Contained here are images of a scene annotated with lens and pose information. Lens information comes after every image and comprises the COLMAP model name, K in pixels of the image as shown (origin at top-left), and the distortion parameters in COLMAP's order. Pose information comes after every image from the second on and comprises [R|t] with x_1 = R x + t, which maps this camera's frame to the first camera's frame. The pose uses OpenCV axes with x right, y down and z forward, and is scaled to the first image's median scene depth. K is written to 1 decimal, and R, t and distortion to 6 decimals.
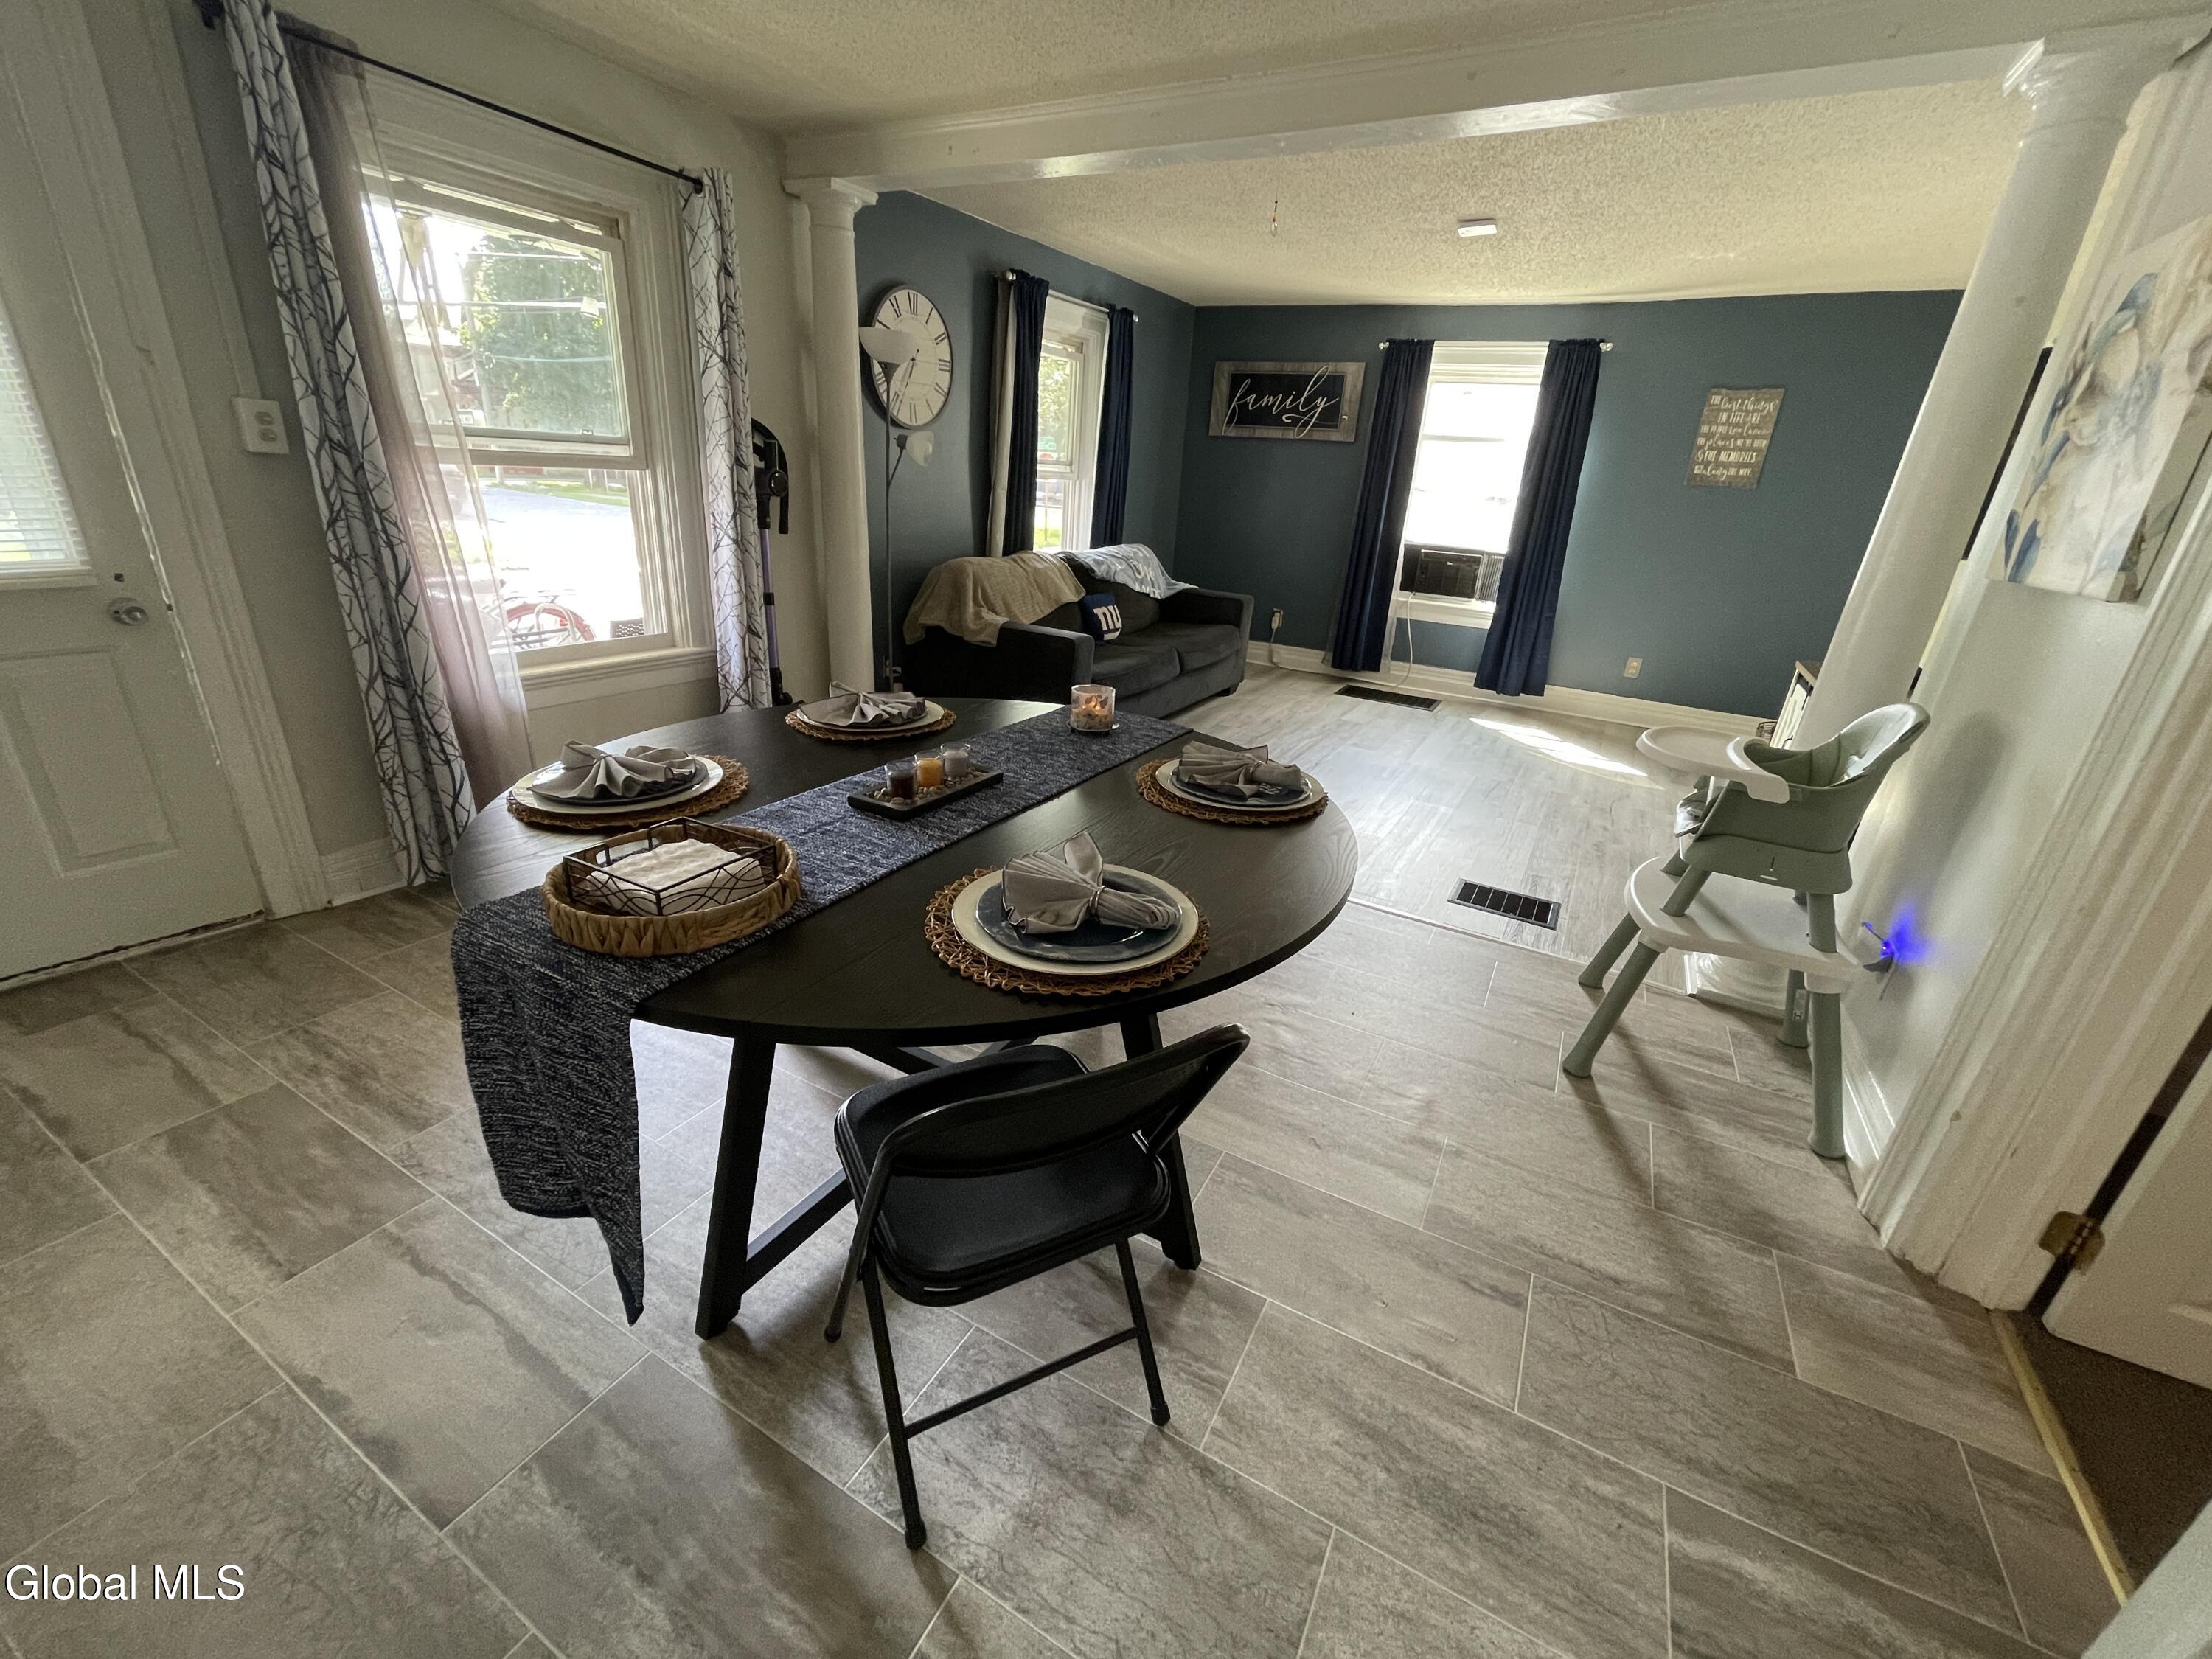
lens RADIAL K [[902.4, 0, 1106.0], [0, 902.4, 829.5], [0, 0, 1]] dist [-0.000165, -0.000895]
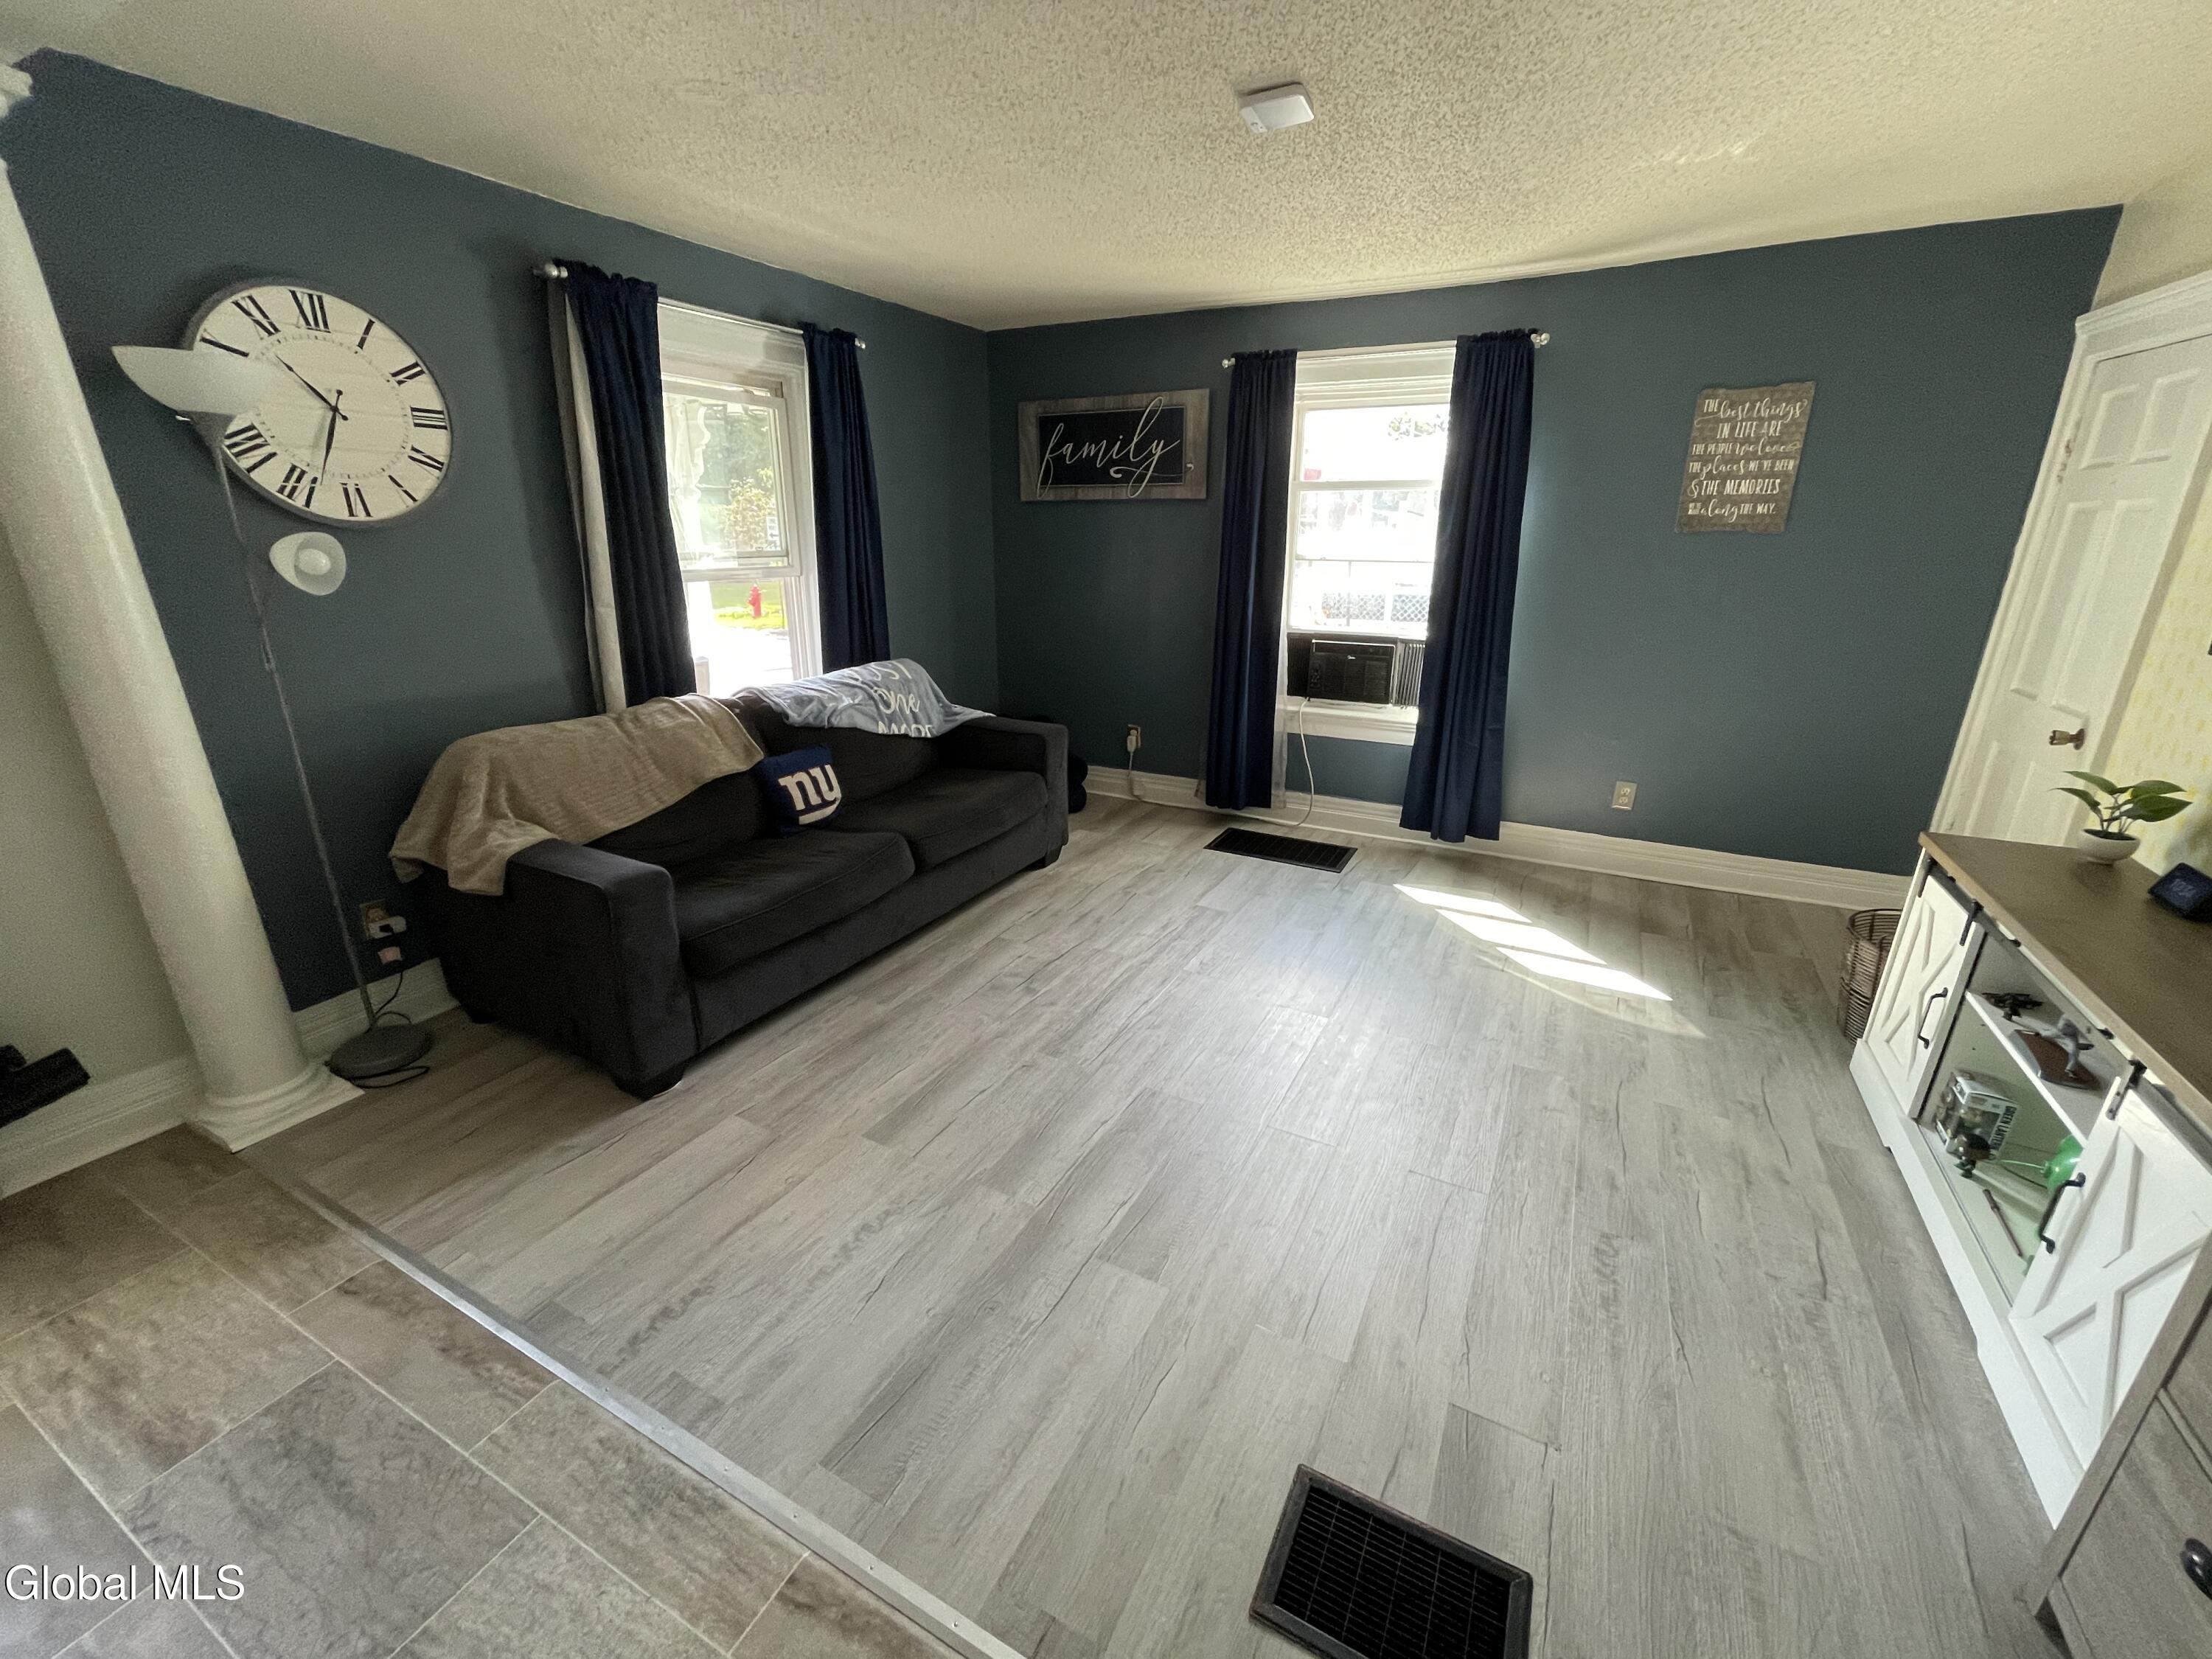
lens RADIAL K [[894.7, 0, 1106.0], [0, 894.7, 829.5], [0, 0, 1]] dist [-0.000729, -0.000185]
pose [[0.998053, -0.062076, 0.006021, 0.186772], [0.062325, 0.996284, -0.059449, -0.138254], [-0.002308, 0.059709, 0.998213, 0.325735]]
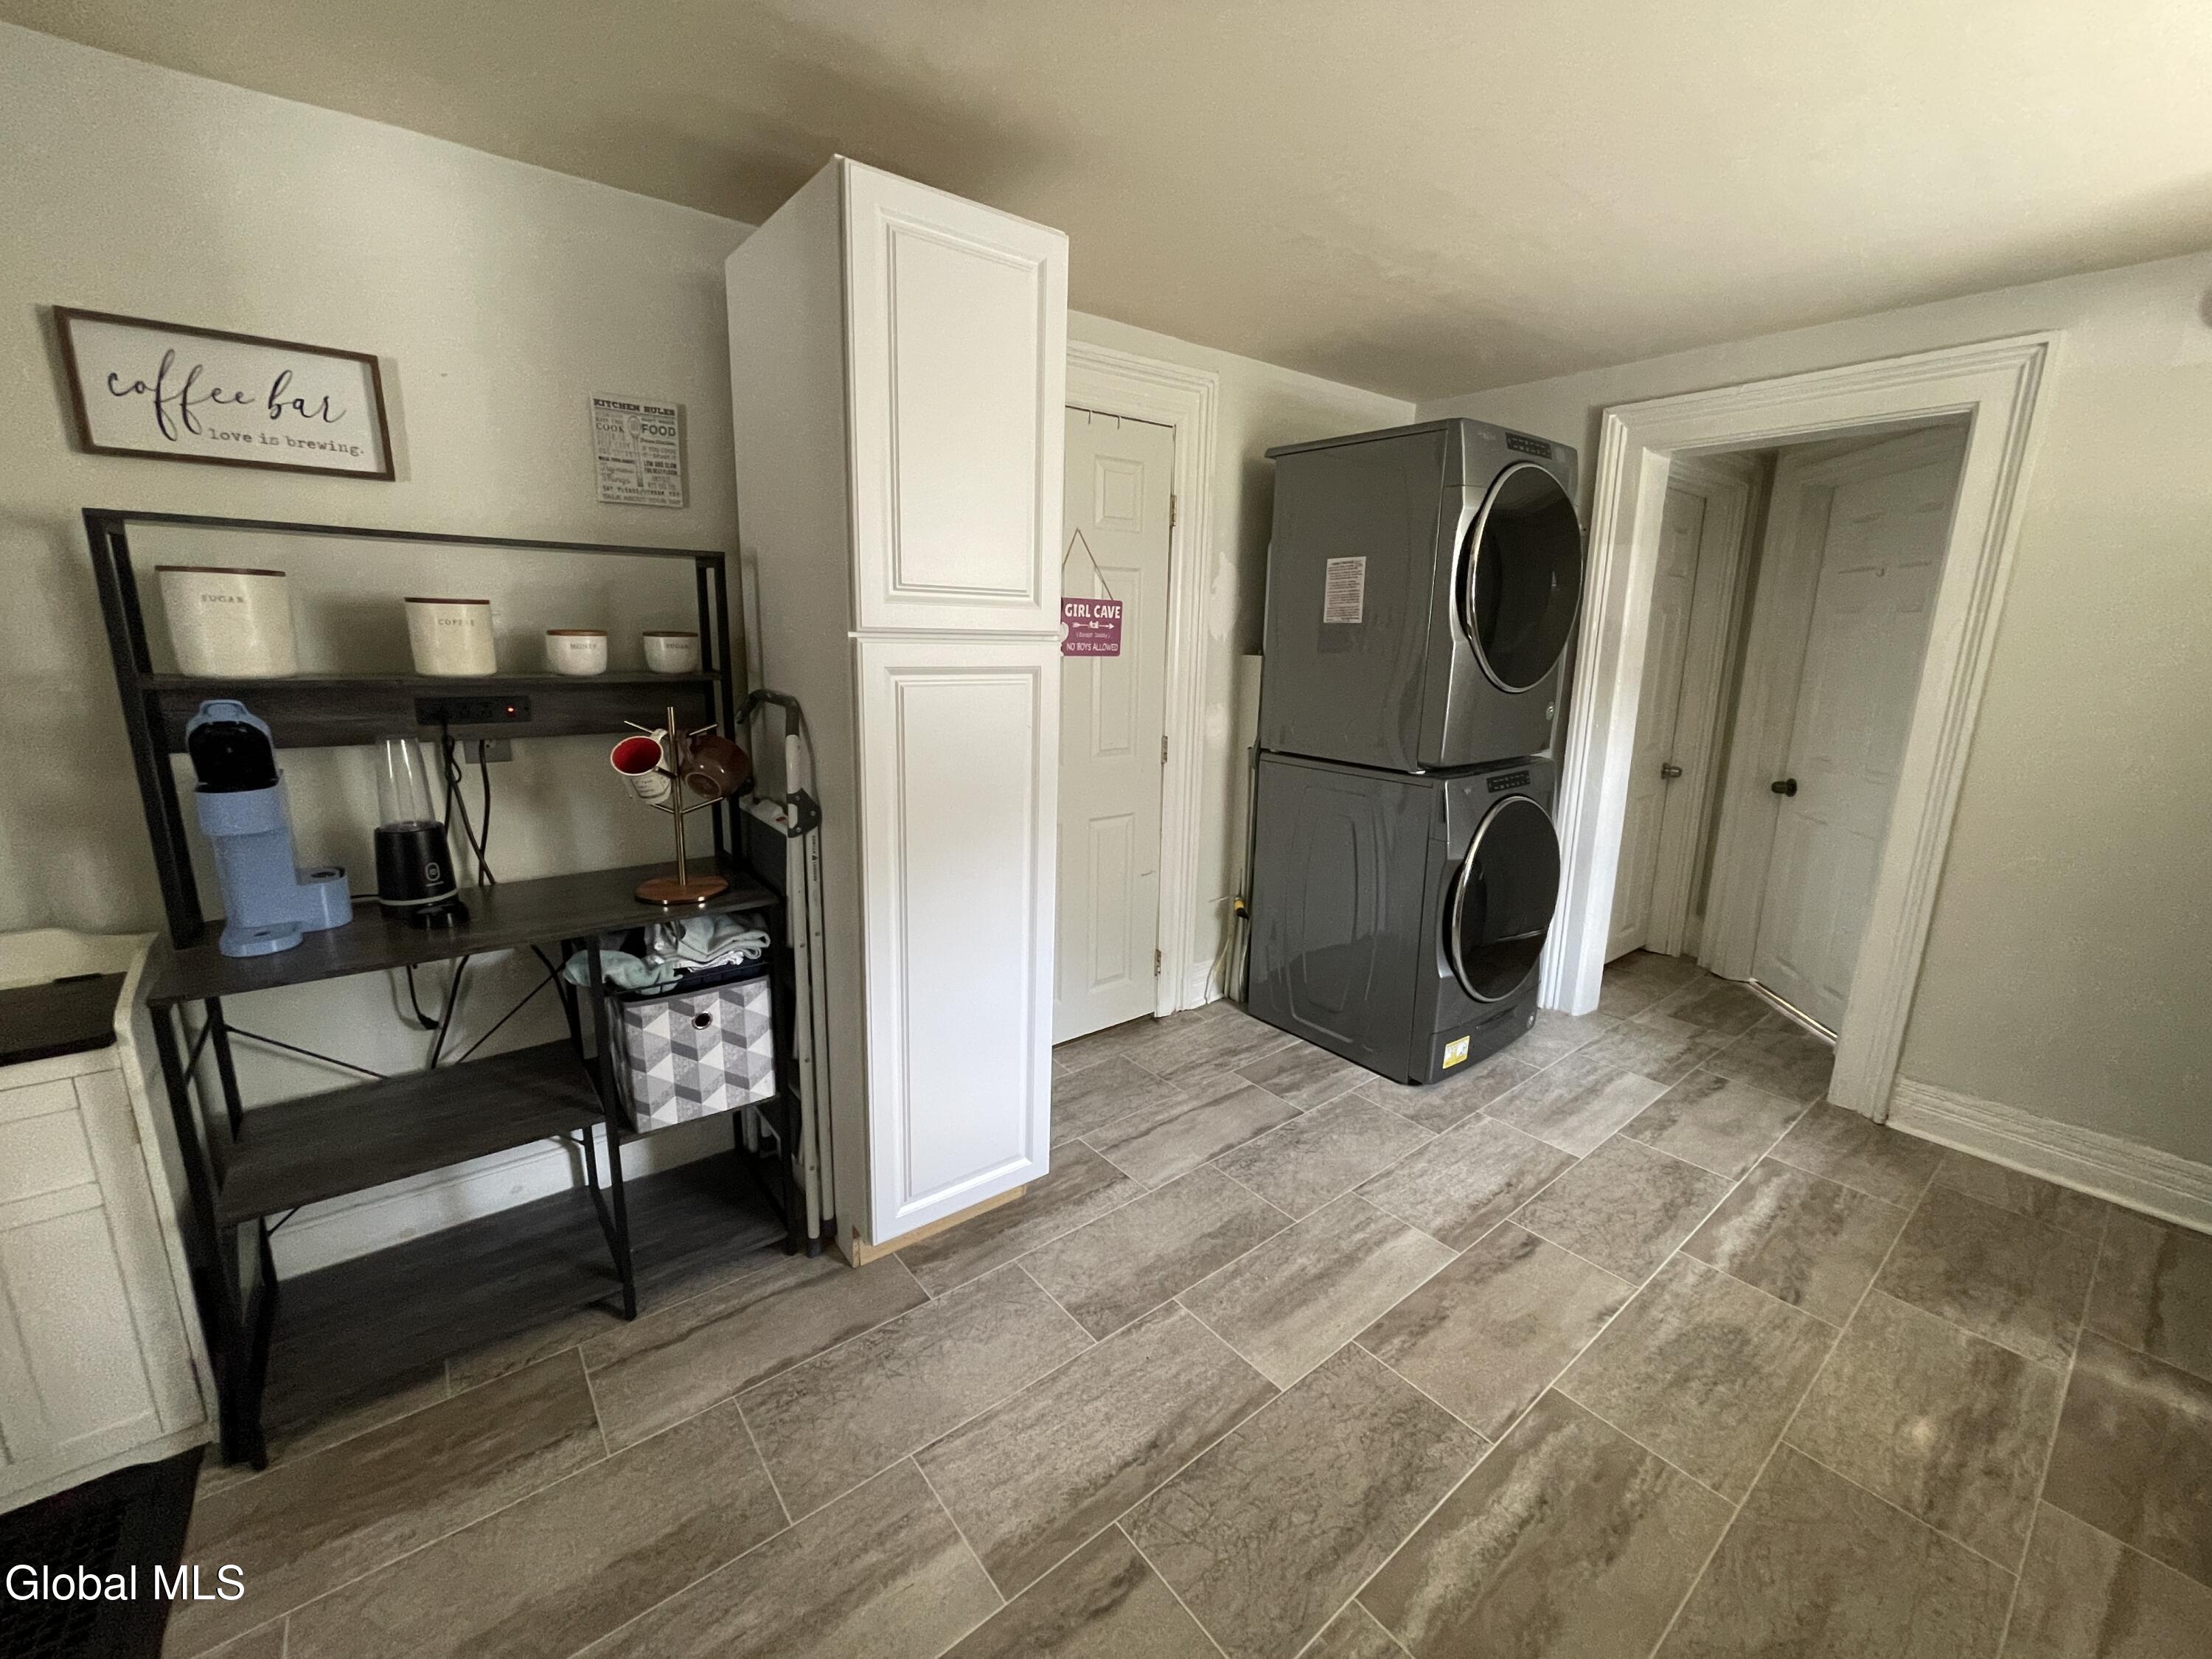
lens RADIAL K [[902.4, 0, 1106.0], [0, 902.4, 829.5], [0, 0, 1]] dist [-0.000165, -0.000895]
pose [[0.378212, -0.259190, 0.888693, -0.892968], [0.351311, 0.928374, 0.121251, -0.353991], [-0.856467, 0.266349, 0.442179, 0.686253]]
